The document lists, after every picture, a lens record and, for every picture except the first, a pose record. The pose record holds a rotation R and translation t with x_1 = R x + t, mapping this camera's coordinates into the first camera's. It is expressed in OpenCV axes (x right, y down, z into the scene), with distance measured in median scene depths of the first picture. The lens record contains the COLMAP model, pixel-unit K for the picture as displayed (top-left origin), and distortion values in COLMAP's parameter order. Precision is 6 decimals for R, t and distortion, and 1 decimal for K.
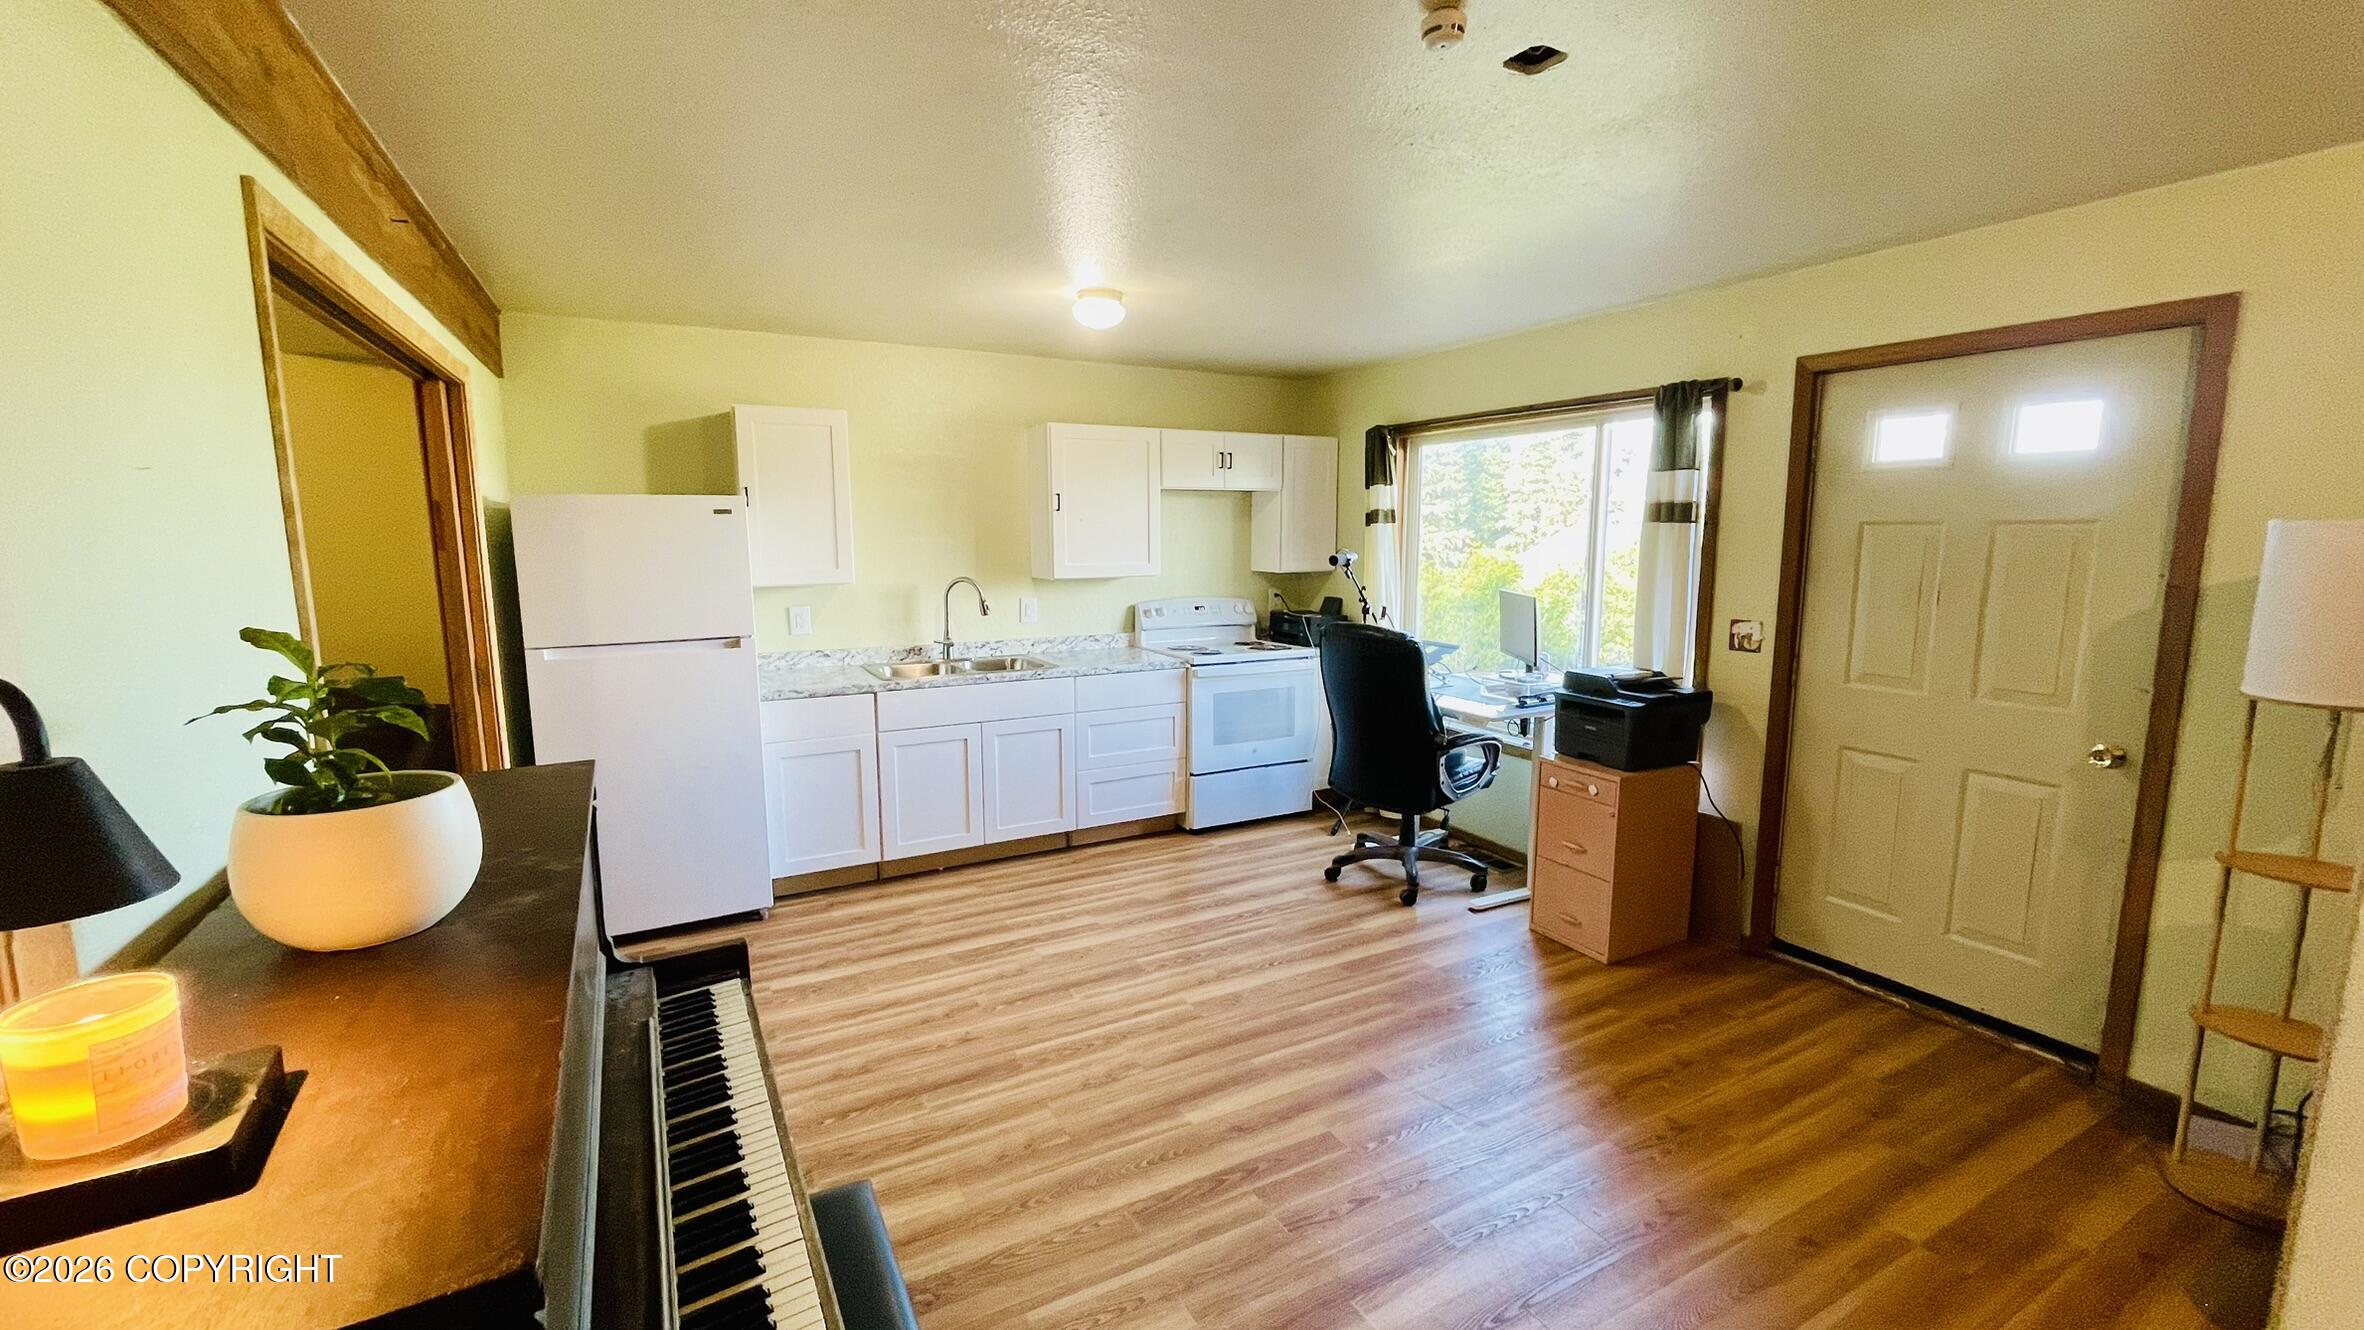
lens RADIAL K [[965.5, 0, 1172.9], [0, 965.5, 670.6], [0, 0, 1]] dist [0.000513, 0.000838]
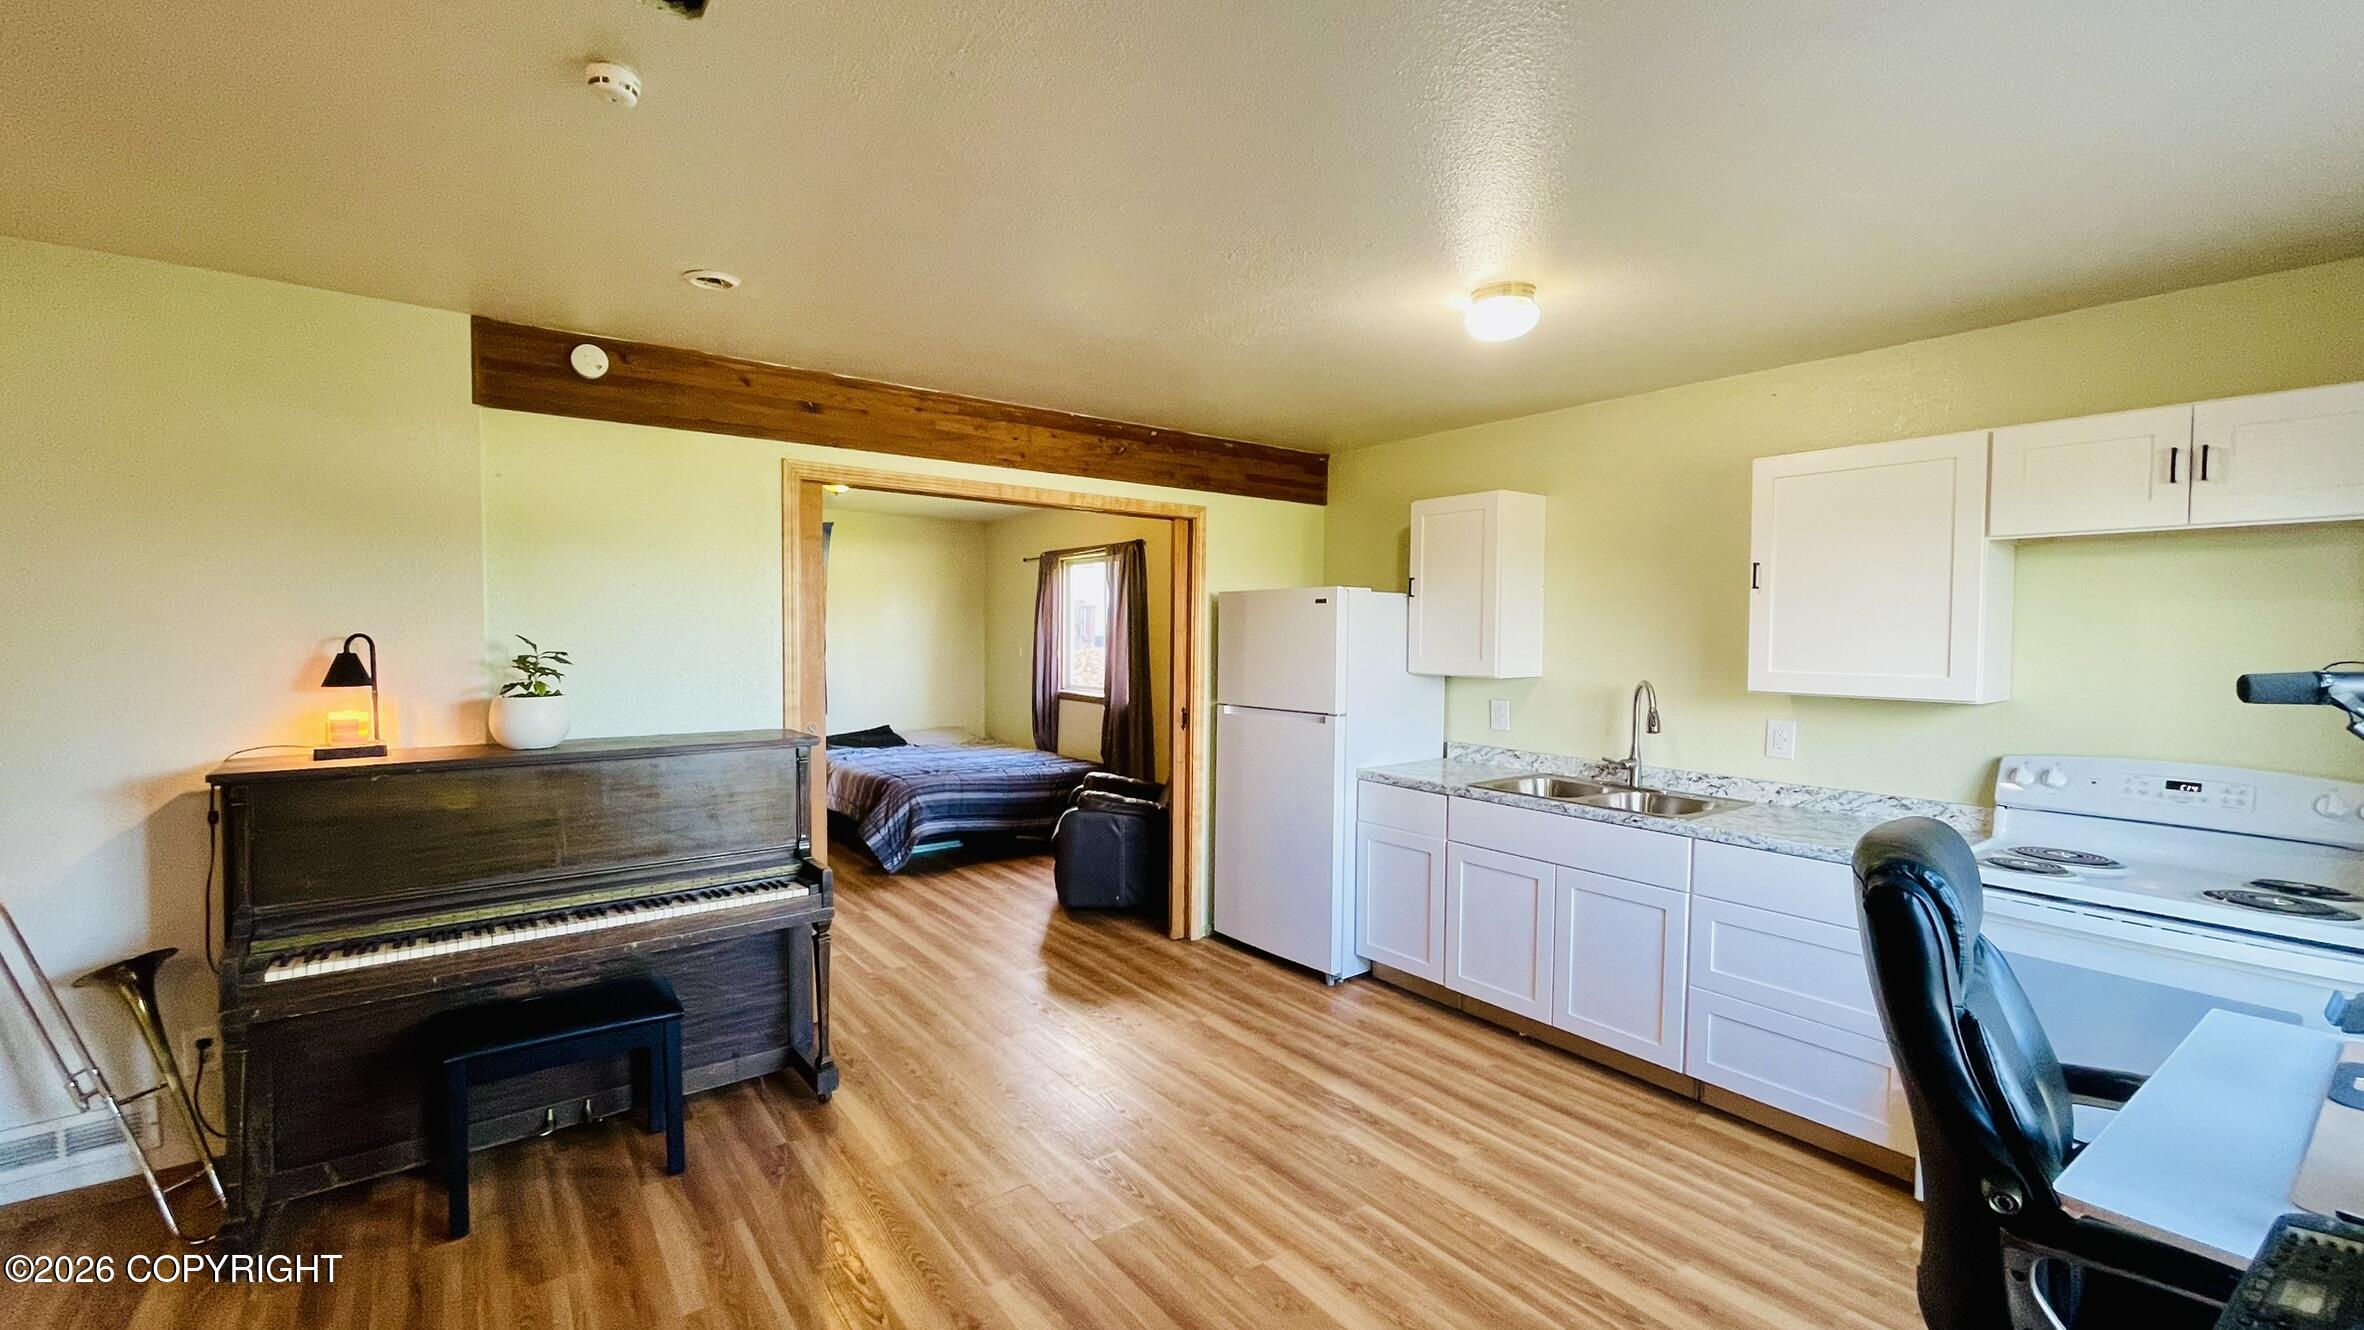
lens RADIAL K [[965.5, 0, 1175.1], [0, 965.5, 651.9], [0, 0, 1]] dist [0.000513, 0.000838]
pose [[0.140922, 0.024644, -0.989714, 0.541550], [-0.153545, 0.988138, 0.002742, -0.071661], [0.978041, 0.151579, 0.143035, 0.591461]]
